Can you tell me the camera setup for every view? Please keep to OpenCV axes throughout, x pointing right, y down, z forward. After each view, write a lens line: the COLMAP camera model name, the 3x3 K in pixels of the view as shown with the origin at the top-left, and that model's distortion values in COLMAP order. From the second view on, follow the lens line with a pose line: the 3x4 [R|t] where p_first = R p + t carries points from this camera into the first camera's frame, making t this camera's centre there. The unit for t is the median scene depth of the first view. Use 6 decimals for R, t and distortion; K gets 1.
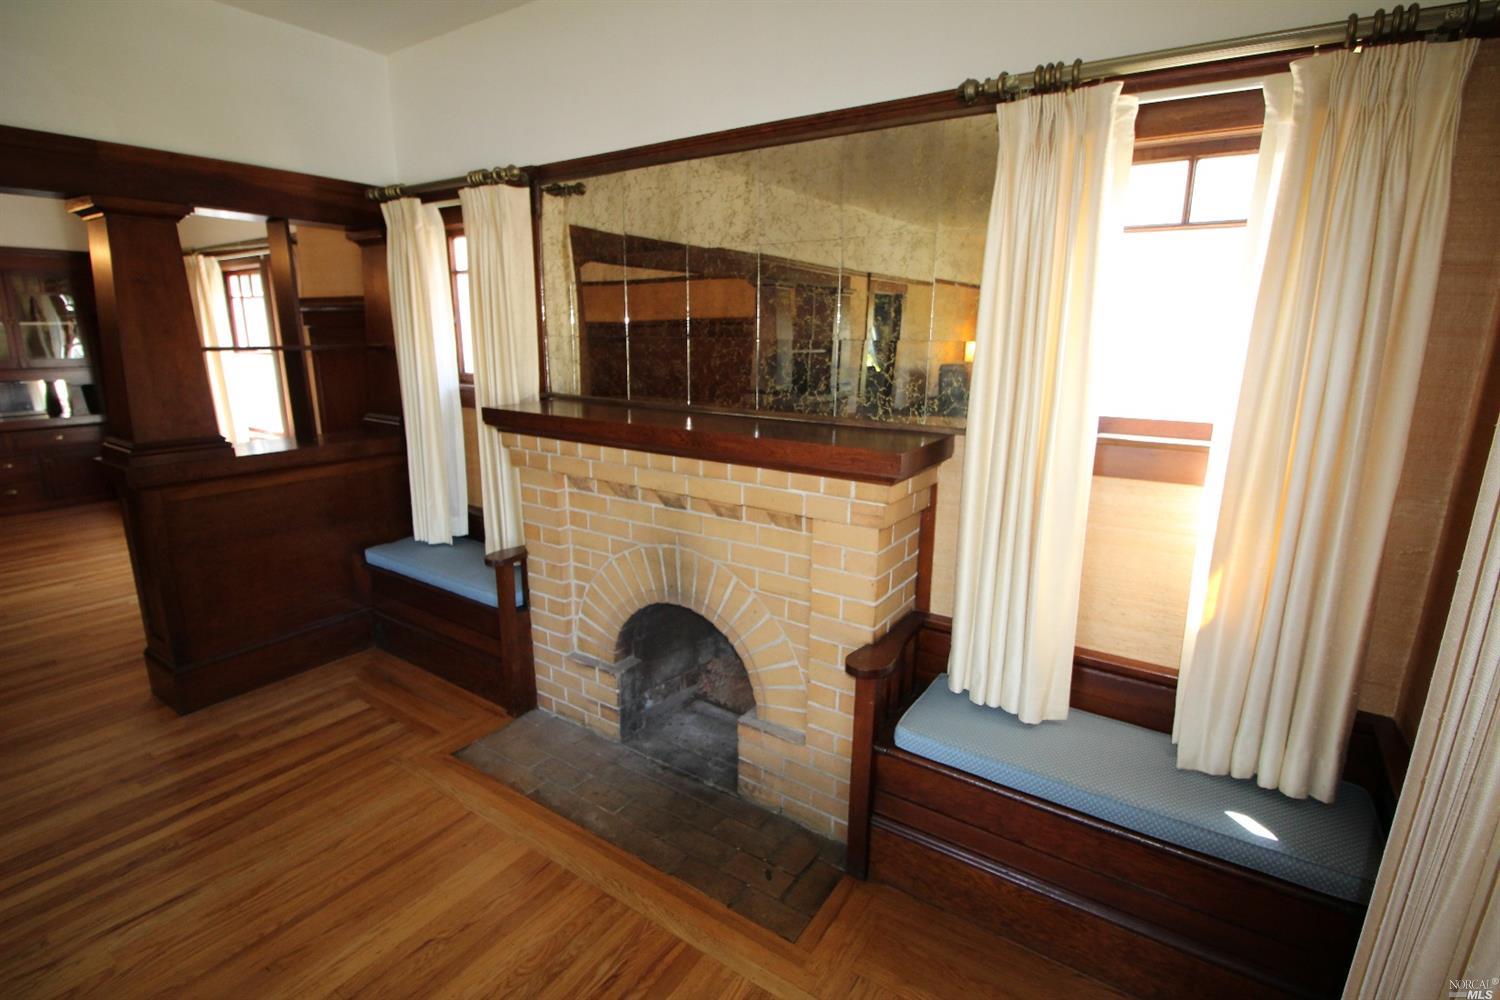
lens RADIAL K [[697.7, 0, 747.5], [0, 697.7, 498.1], [0, 0, 1]] dist [-0.010886, -0.008408]
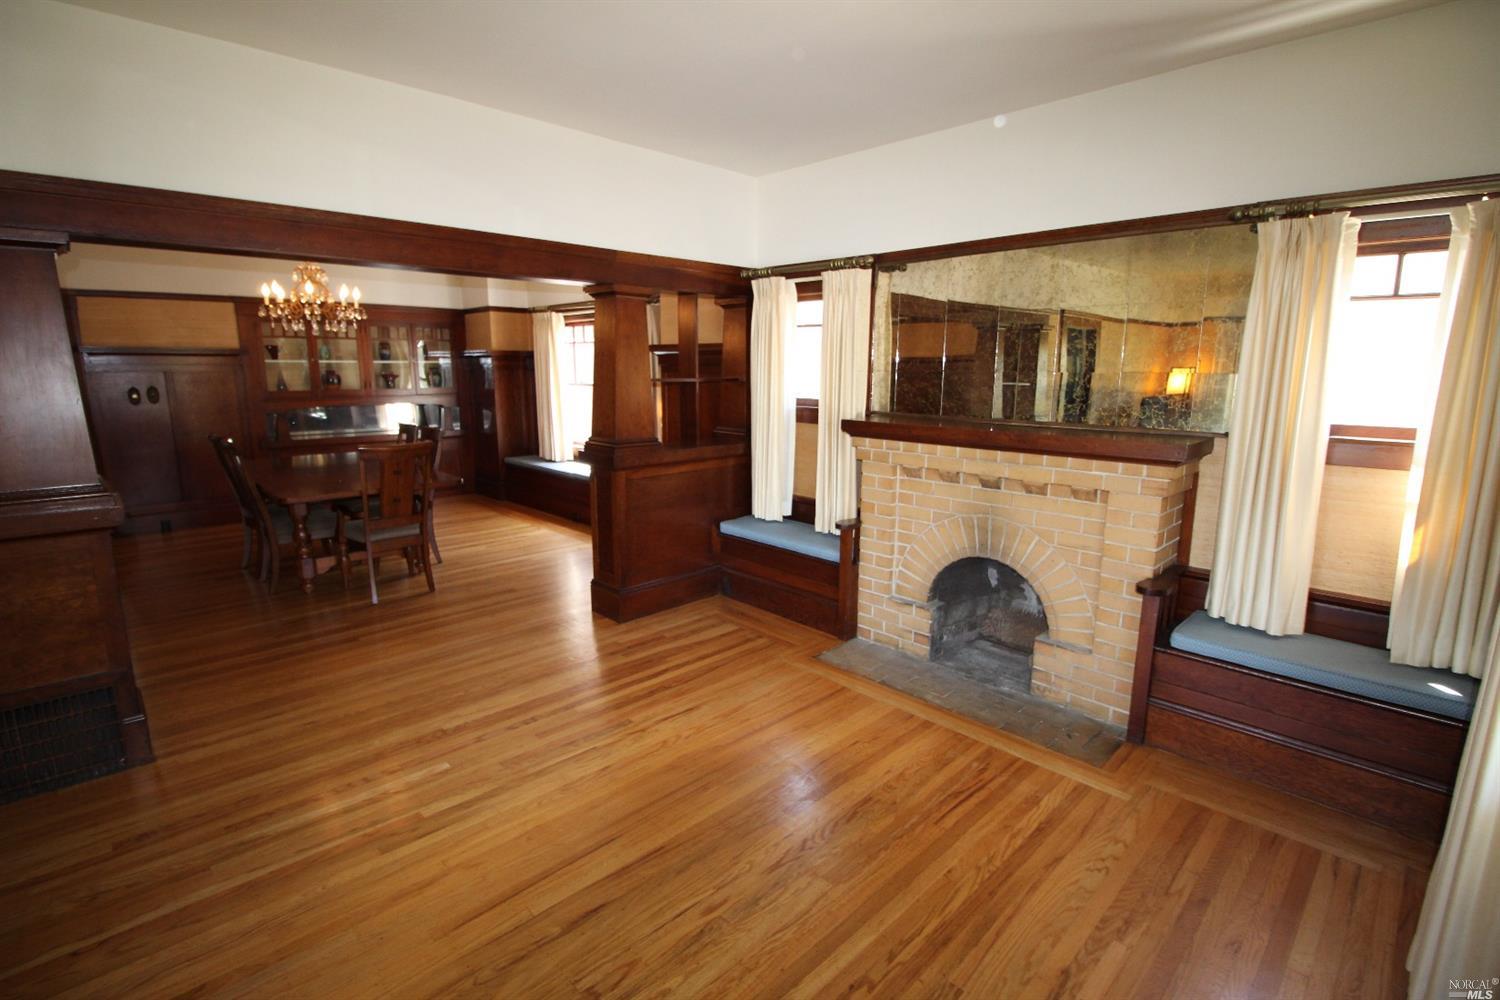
lens RADIAL K [[697.7, 0, 740.4], [0, 697.7, 496.3], [0, 0, 1]] dist [-0.010886, -0.008408]
pose [[0.977064, 0.031127, -0.210661, -0.312830], [-0.041493, 0.998127, -0.044963, 0.119156], [0.208867, 0.052672, 0.976525, -0.526289]]
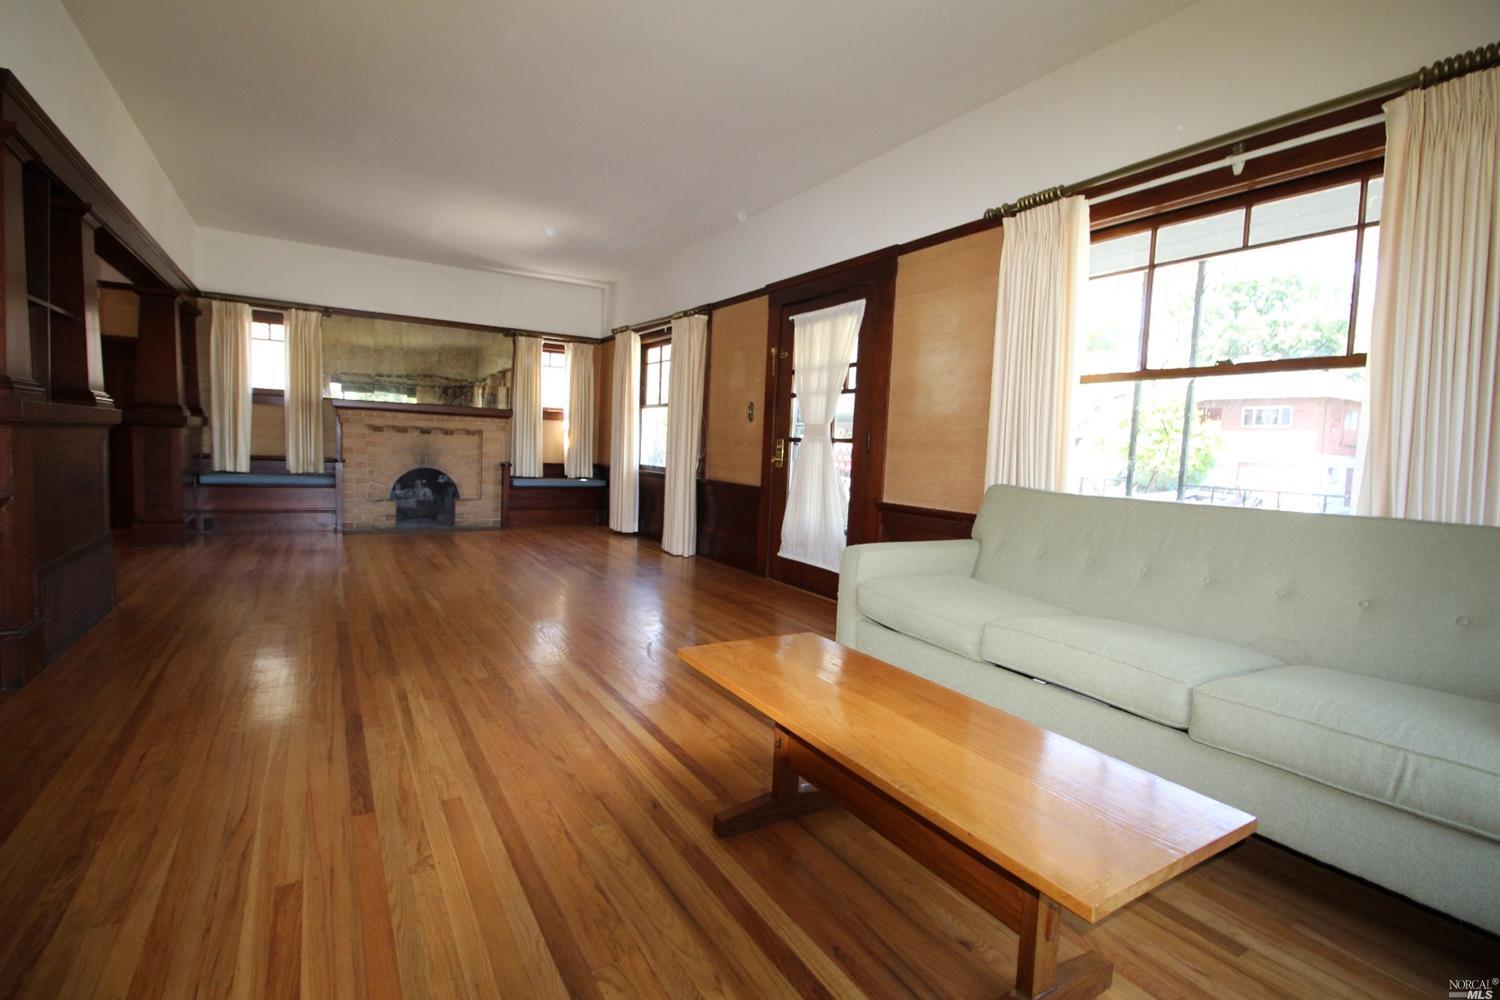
lens RADIAL K [[697.7, 0, 753.2], [0, 697.7, 503.3], [0, 0, 1]] dist [-0.010886, -0.008408]
pose [[0.424915, -0.046916, 0.904017, -2.299559], [0.180241, 0.983045, -0.033702, 0.685864], [-0.887108, 0.177262, 0.426167, -1.539586]]
